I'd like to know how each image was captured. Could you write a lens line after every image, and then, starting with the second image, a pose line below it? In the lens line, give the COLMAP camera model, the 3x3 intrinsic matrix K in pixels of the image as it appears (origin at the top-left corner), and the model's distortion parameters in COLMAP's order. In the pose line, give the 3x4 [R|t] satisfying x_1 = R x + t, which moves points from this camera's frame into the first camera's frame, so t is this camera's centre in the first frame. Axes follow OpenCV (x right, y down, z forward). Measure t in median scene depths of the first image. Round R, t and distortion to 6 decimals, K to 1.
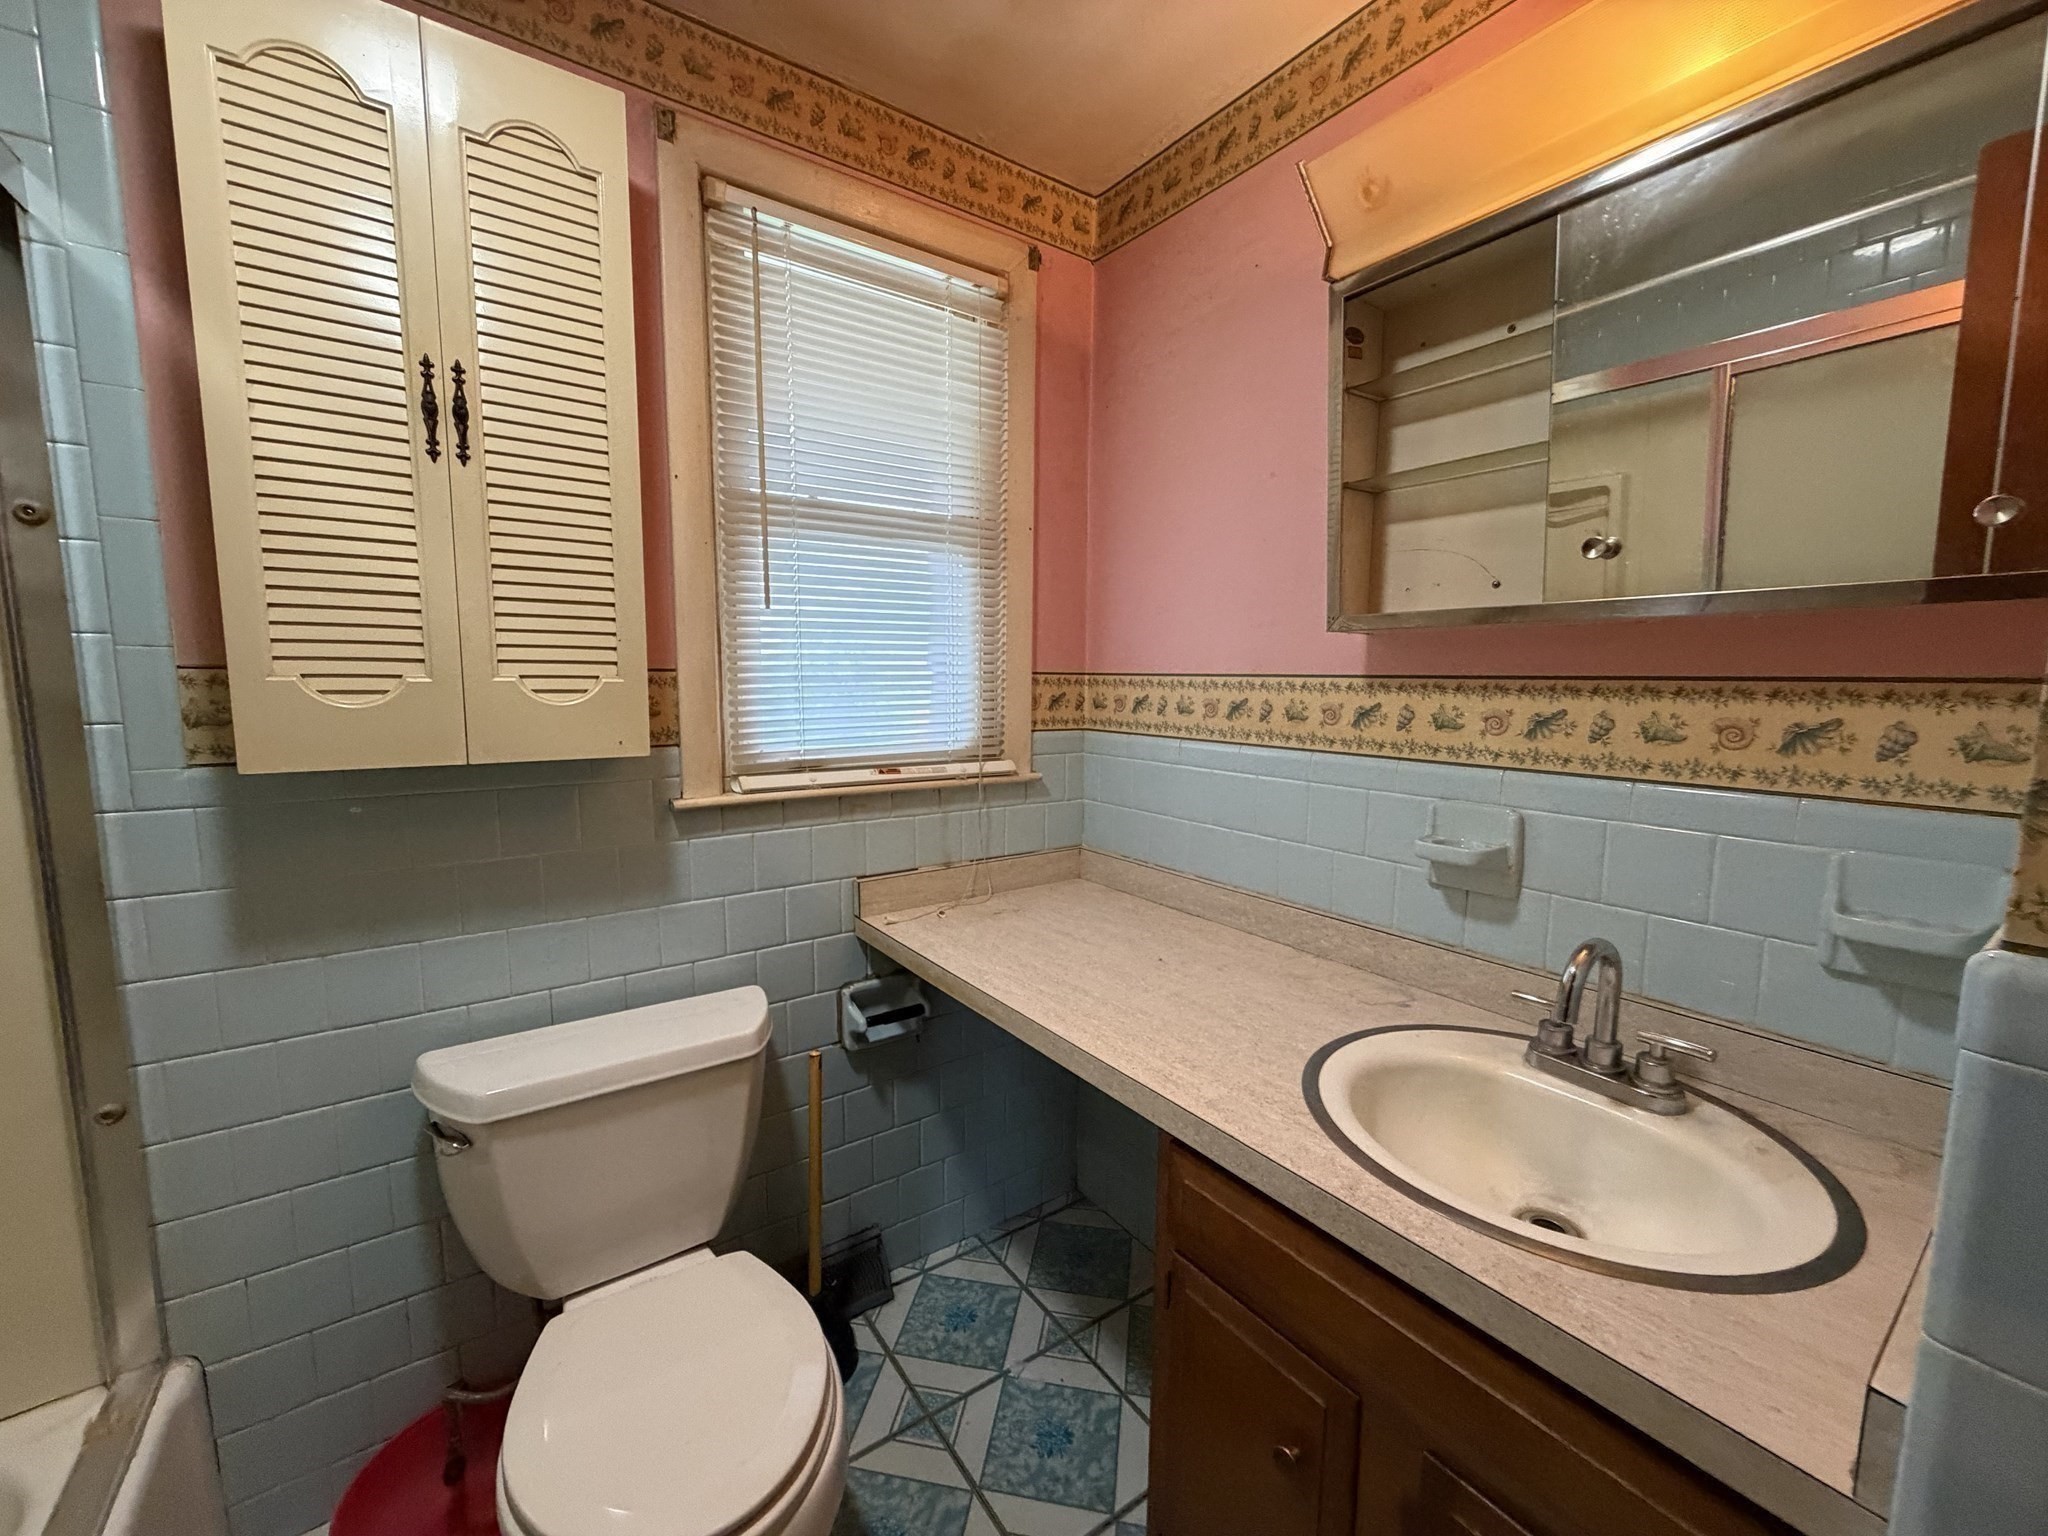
lens RADIAL K [[813.2, 0, 1016.4], [0, 813.2, 768.7], [0, 0, 1]] dist [0.002441, -0.000101]
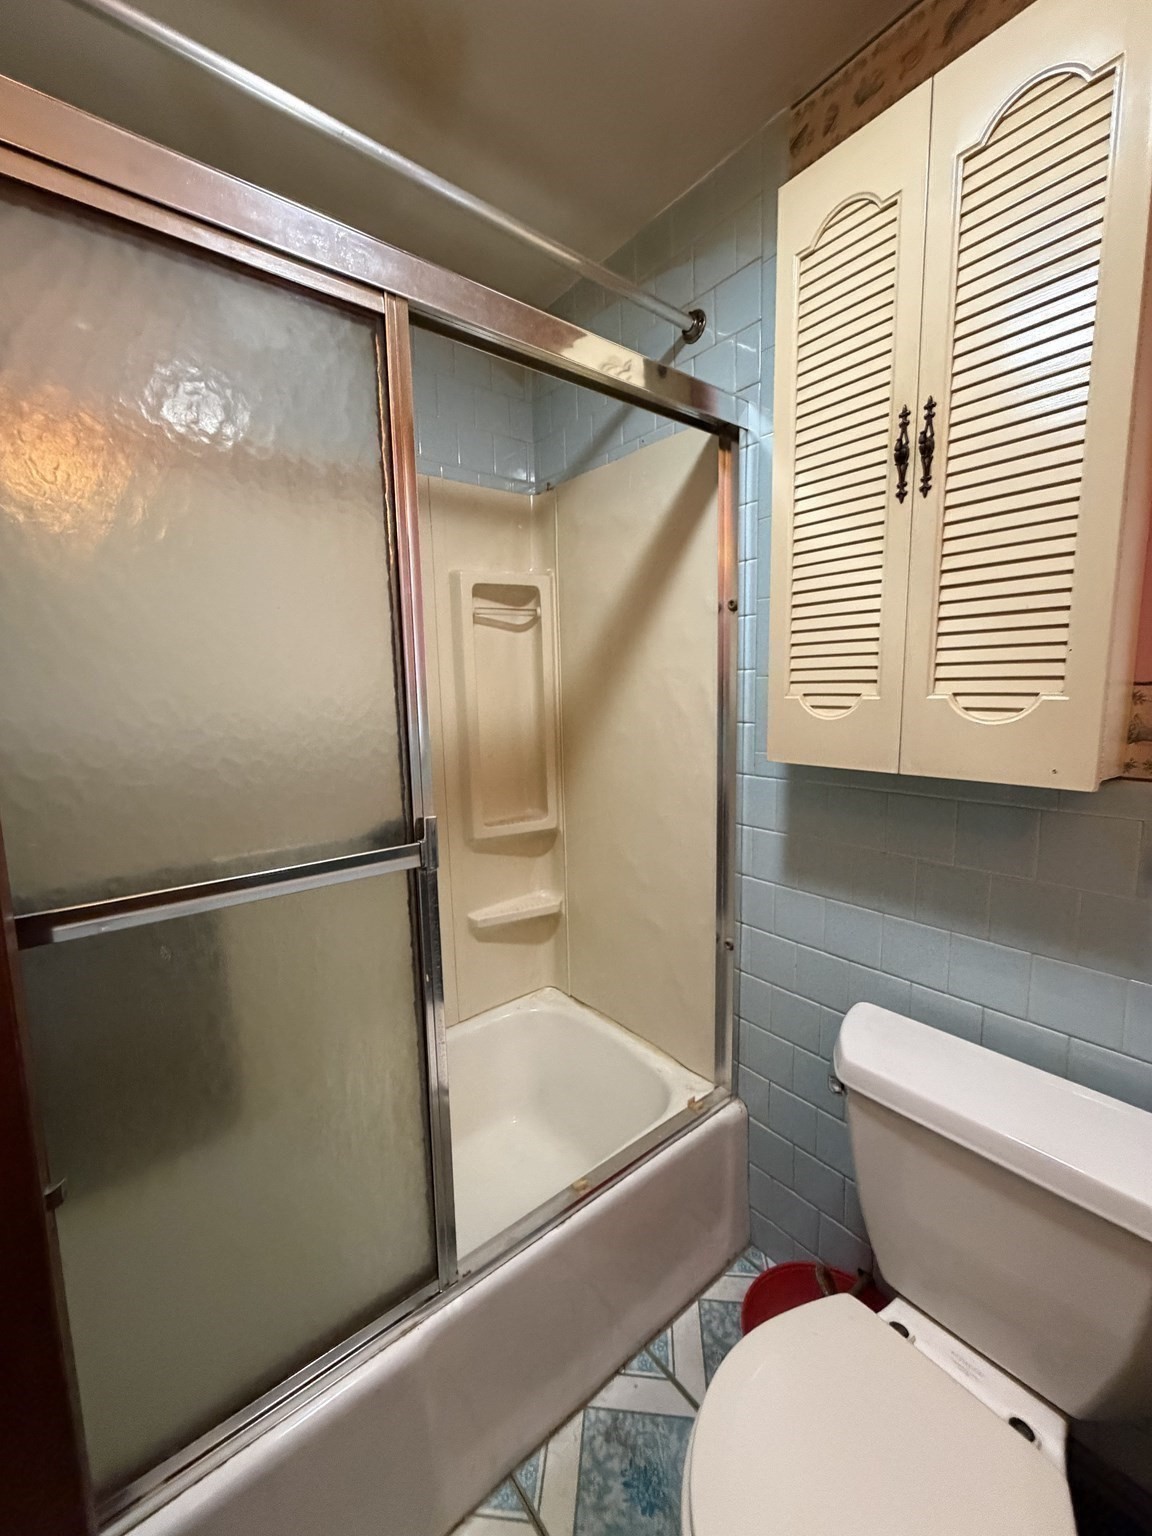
lens RADIAL K [[609.9, 0, 567.0], [0, 609.9, 767.2], [0, 0, 1]] dist [0.002441, -0.000101]
pose [[0.049157, 0.116804, -0.991938, 0.105802], [-0.100800, 0.988648, 0.111422, -0.050596], [0.993692, 0.094510, 0.060373, 0.410199]]
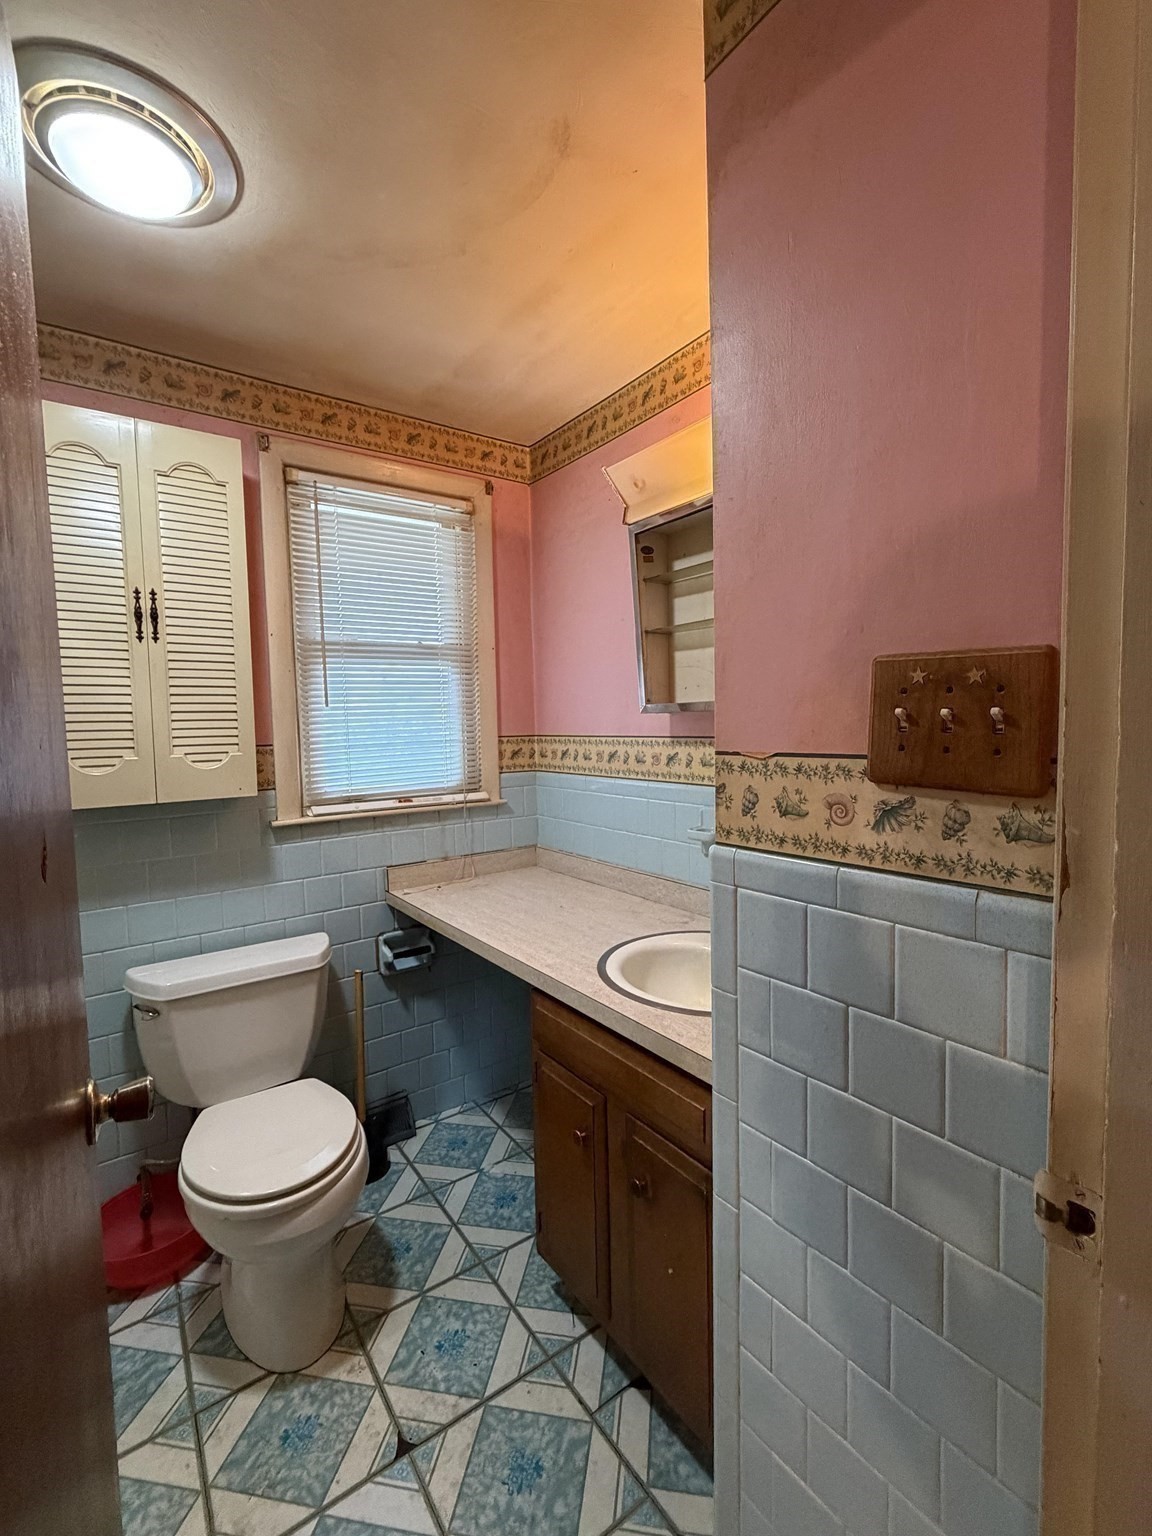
lens RADIAL K [[676.2, 0, 571.7], [0, 676.2, 765.0], [0, 0, 1]] dist [0.004955, 0.000109]
pose [[0.999503, -0.030831, 0.006557, 0.202069], [0.031122, 0.998260, -0.050077, 0.011450], [-0.005002, 0.050256, 0.998724, -0.427939]]
